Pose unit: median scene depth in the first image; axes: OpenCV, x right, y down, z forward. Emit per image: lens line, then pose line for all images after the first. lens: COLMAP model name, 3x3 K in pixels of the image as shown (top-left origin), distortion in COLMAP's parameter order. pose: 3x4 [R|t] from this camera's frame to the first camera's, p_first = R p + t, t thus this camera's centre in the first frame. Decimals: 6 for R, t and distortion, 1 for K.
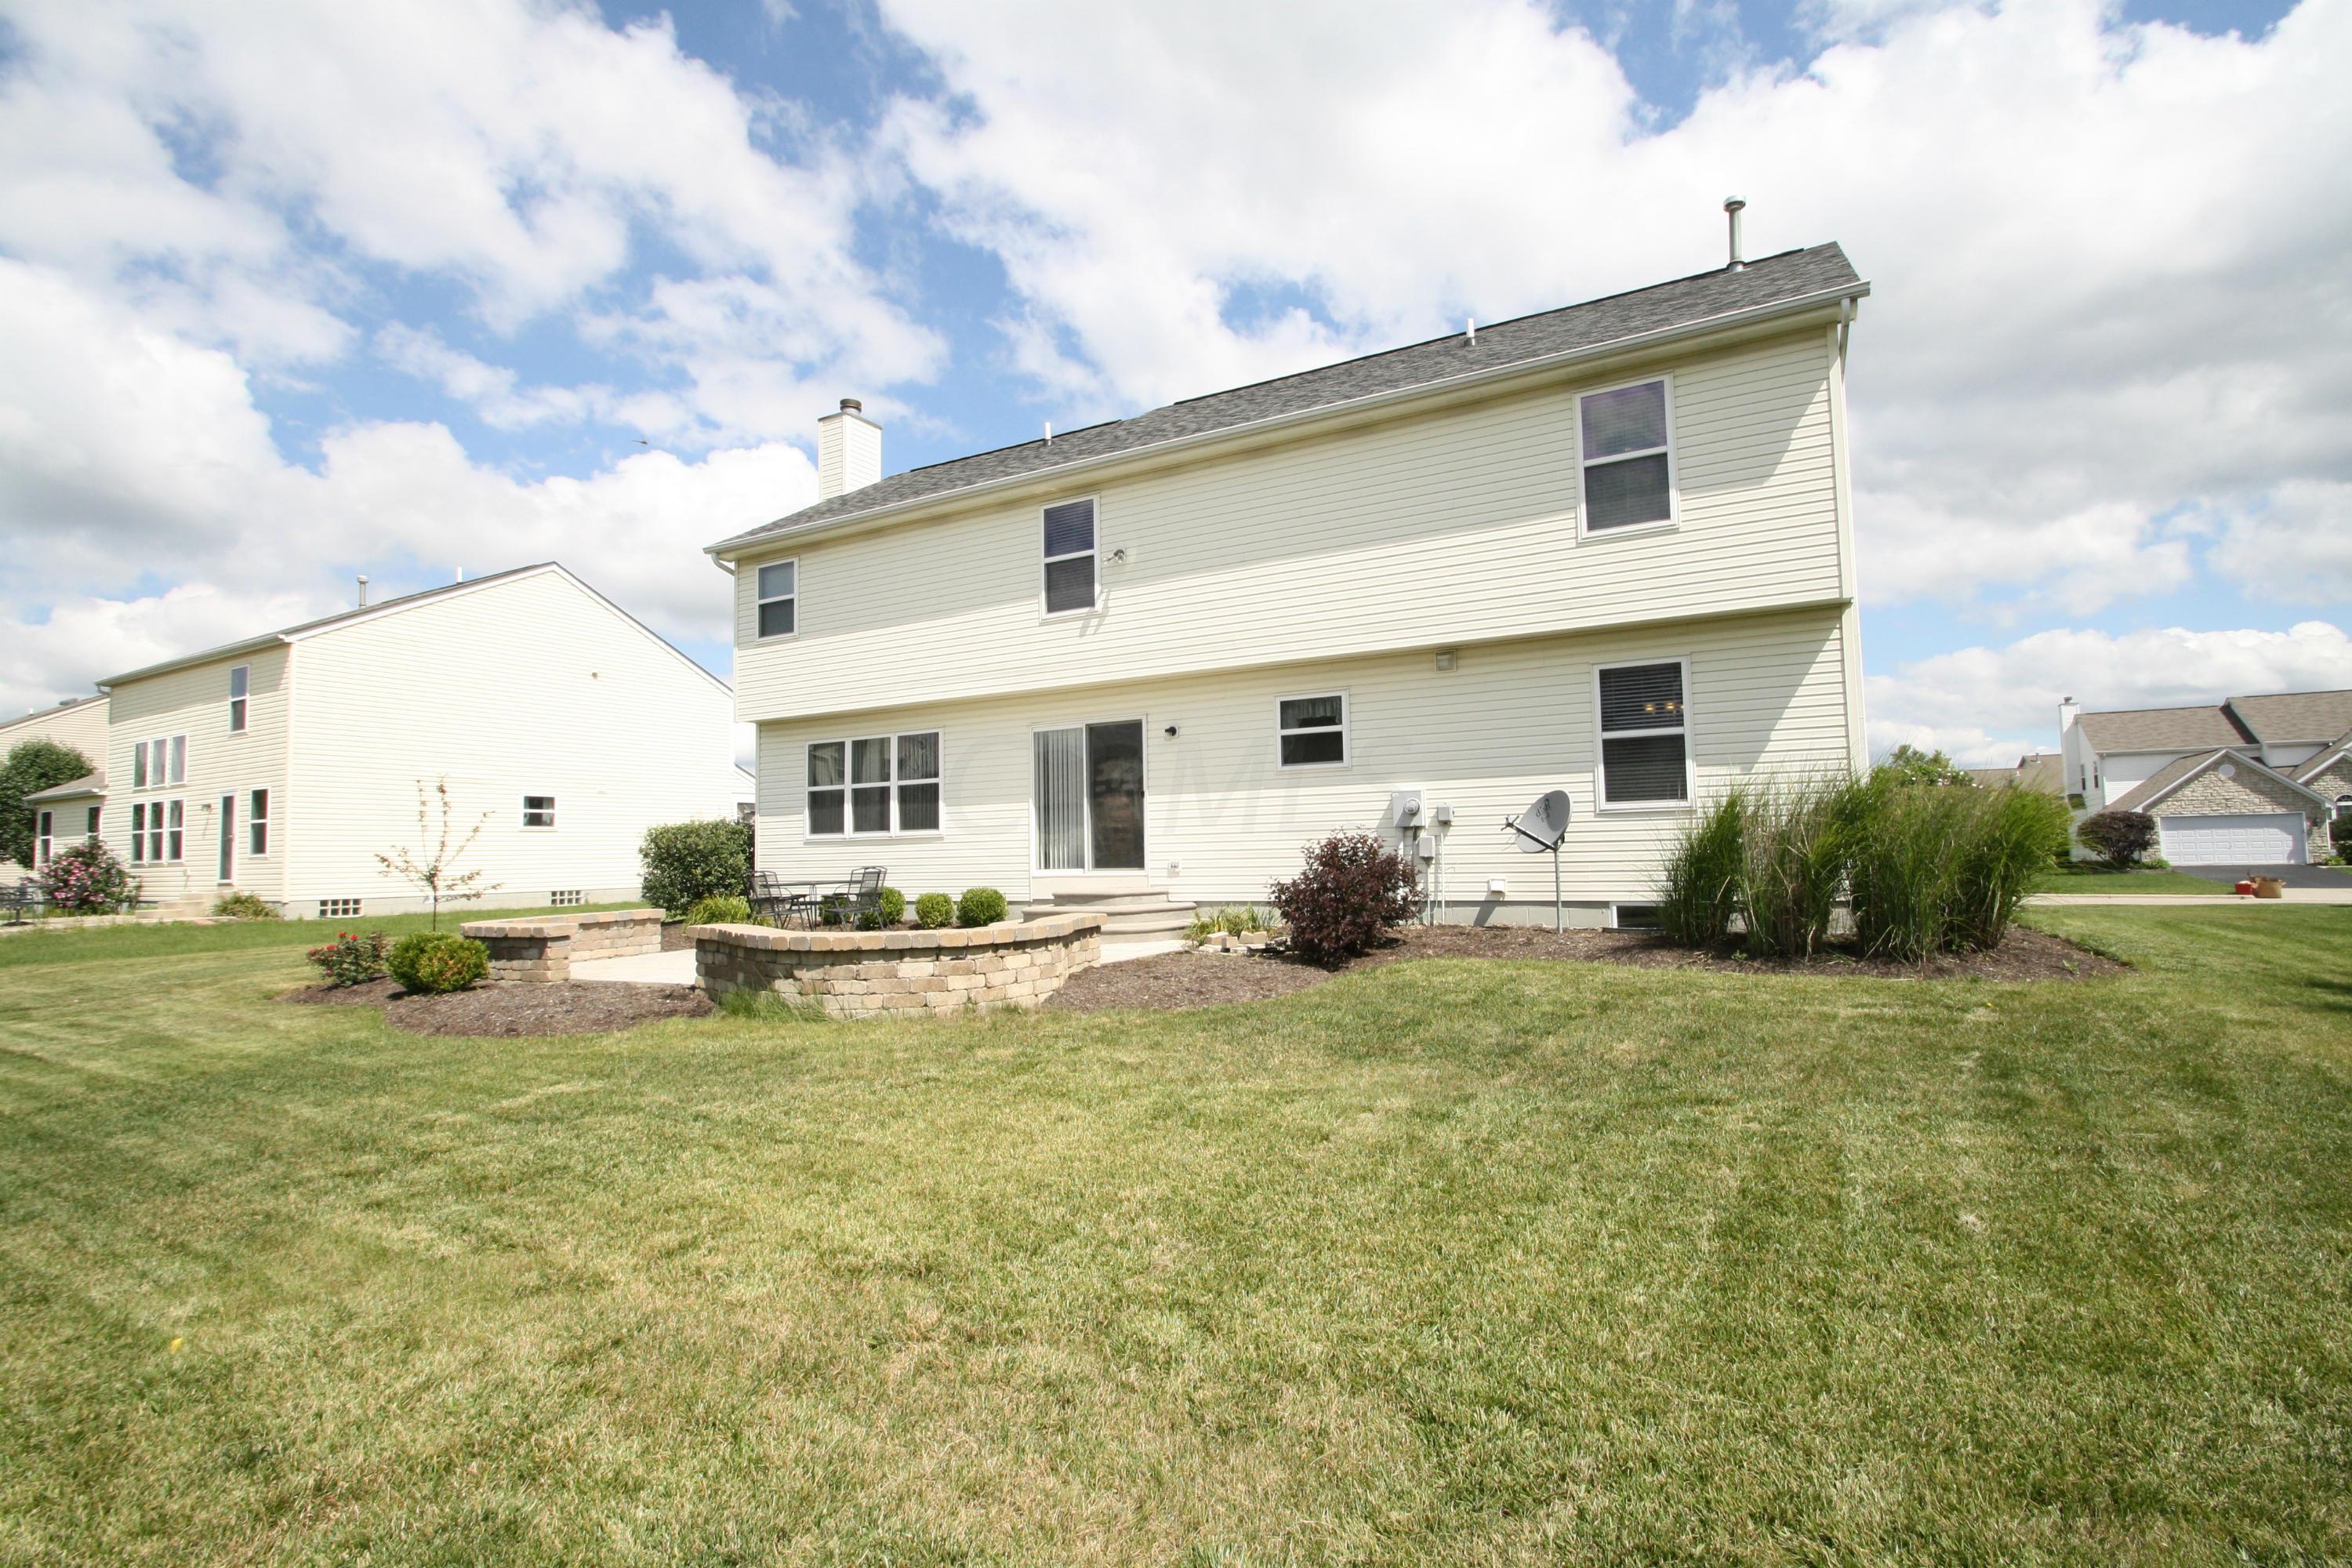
lens RADIAL K [[1104.0, 0, 1211.2], [0, 1104.0, 758.5], [0, 0, 1]] dist [0.014636, -0.020344]
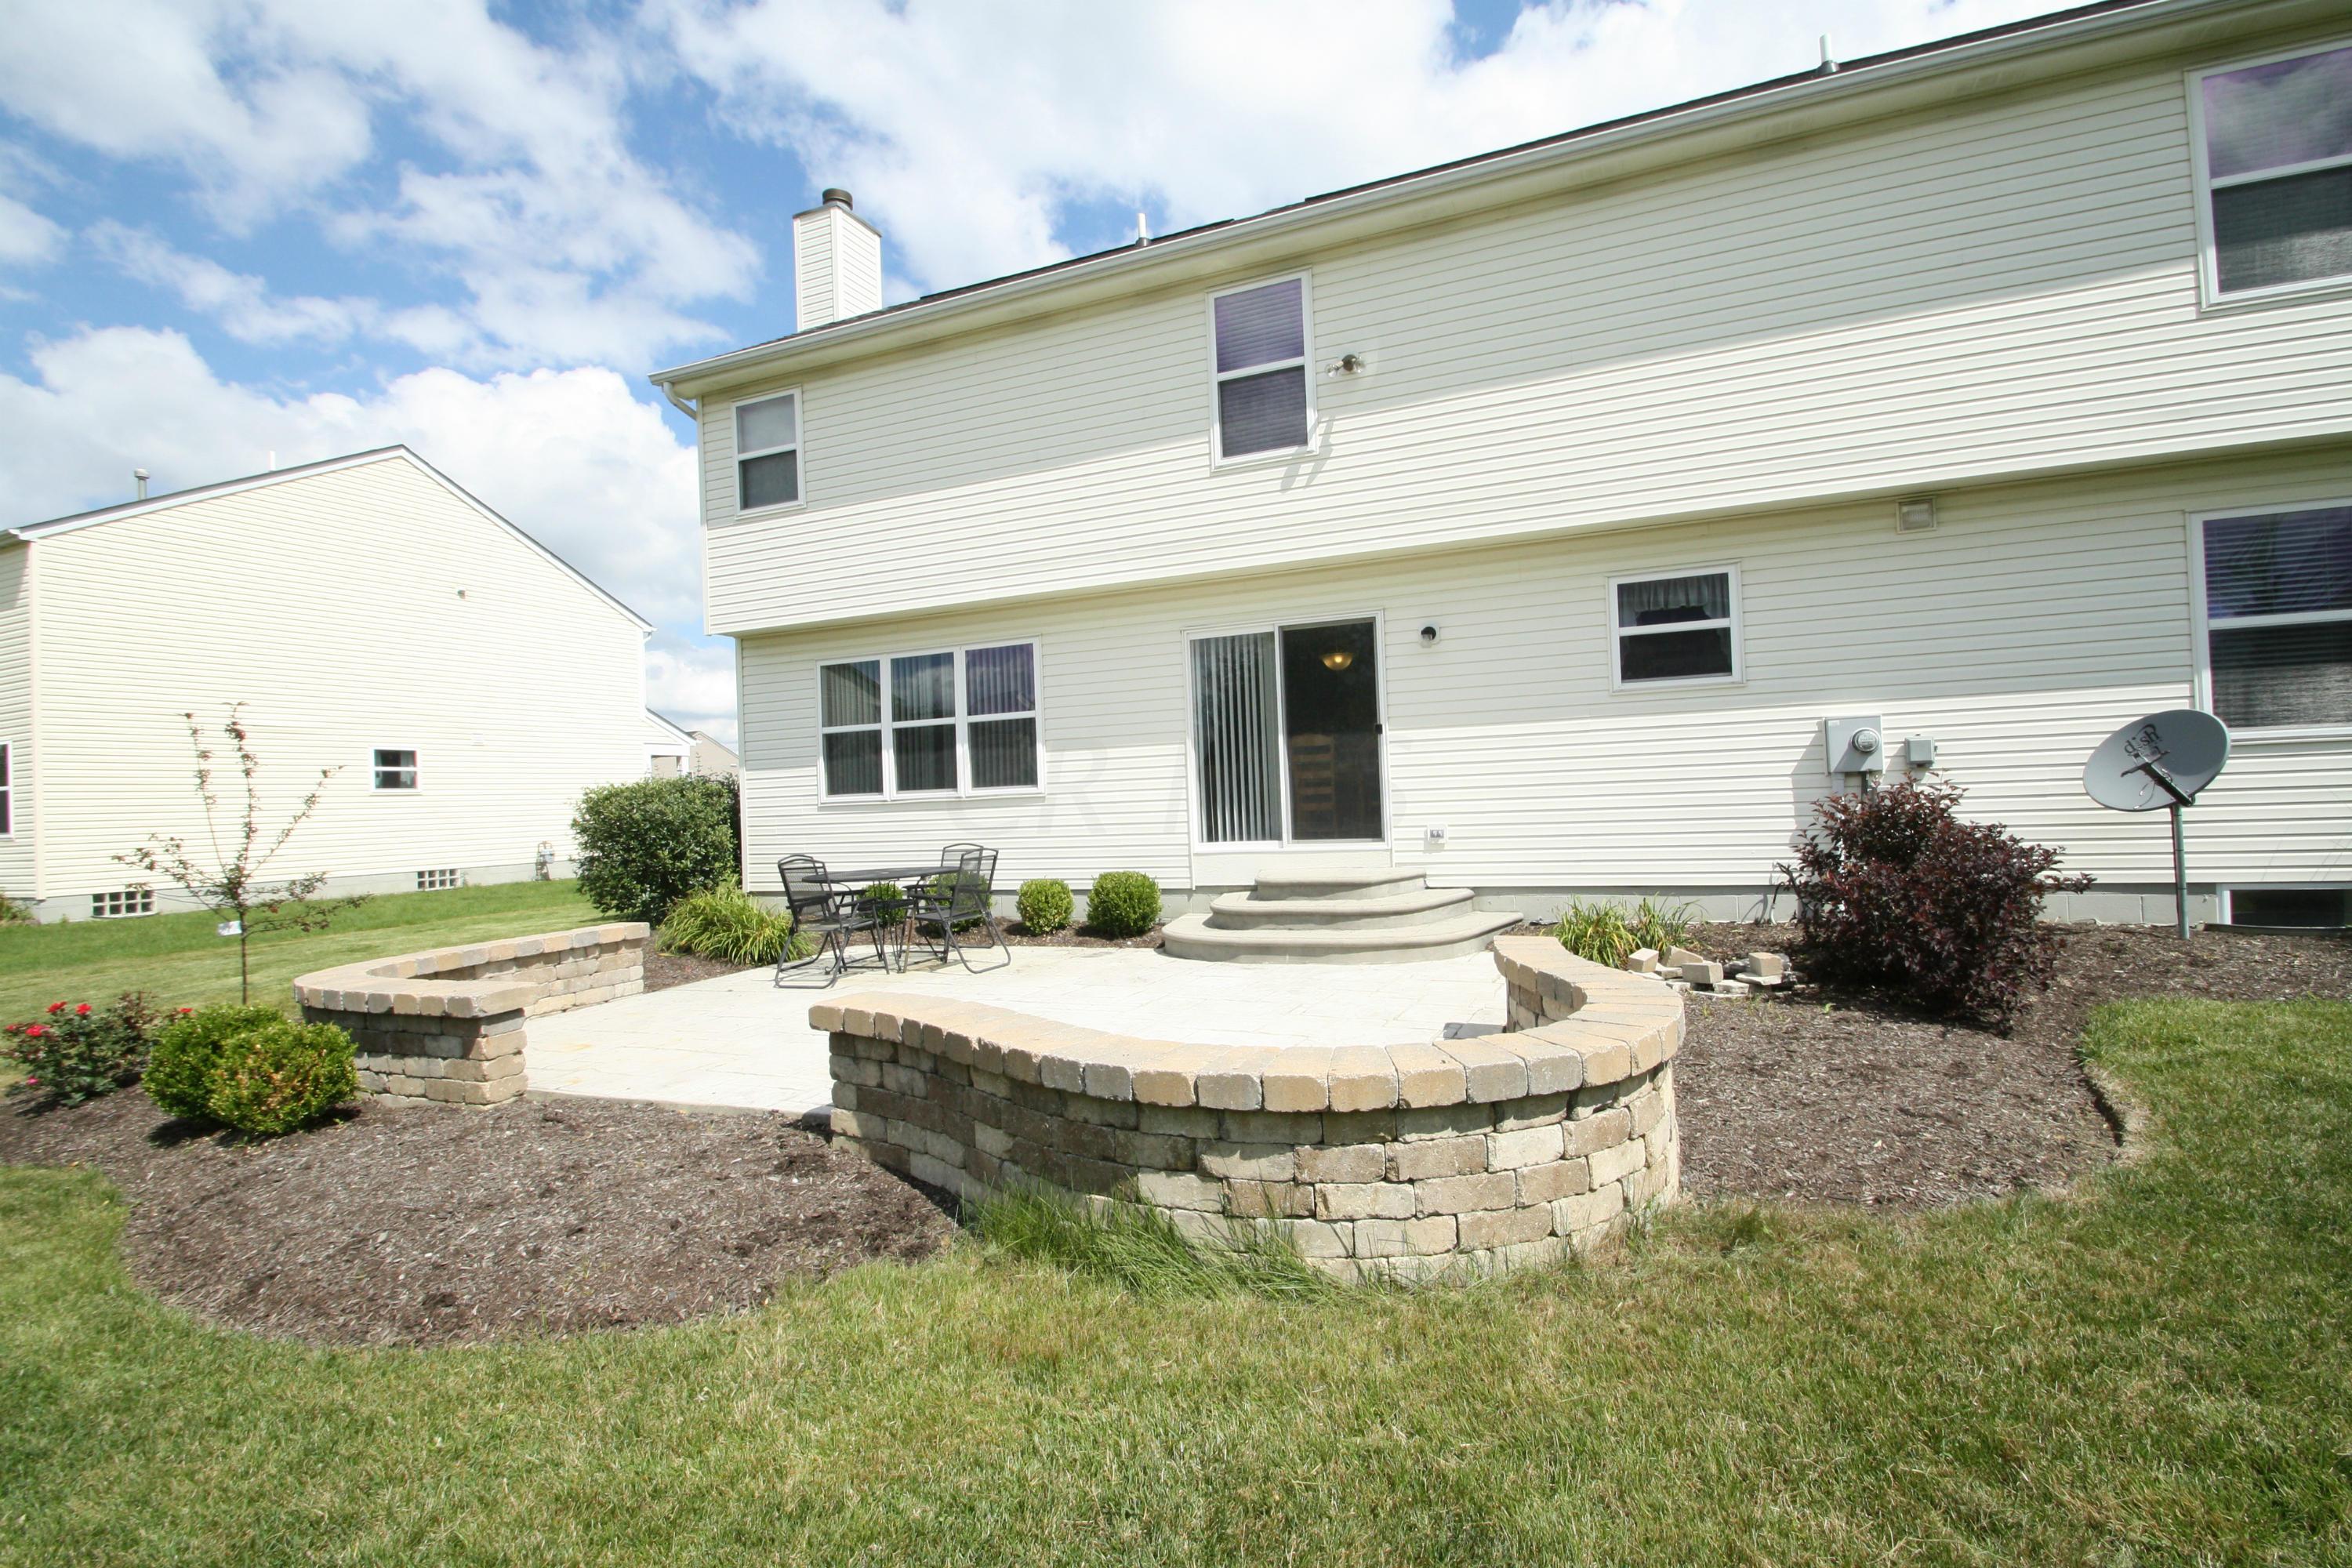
lens RADIAL K [[1108.9, 0, 1219.7], [0, 1108.9, 765.3], [0, 0, 1]] dist [0.006917, -0.016281]
pose [[0.994491, -0.014655, 0.103789, -0.223640], [0.009107, 0.998514, 0.053723, 0.016851], [-0.104422, -0.052482, 0.993147, 0.333451]]
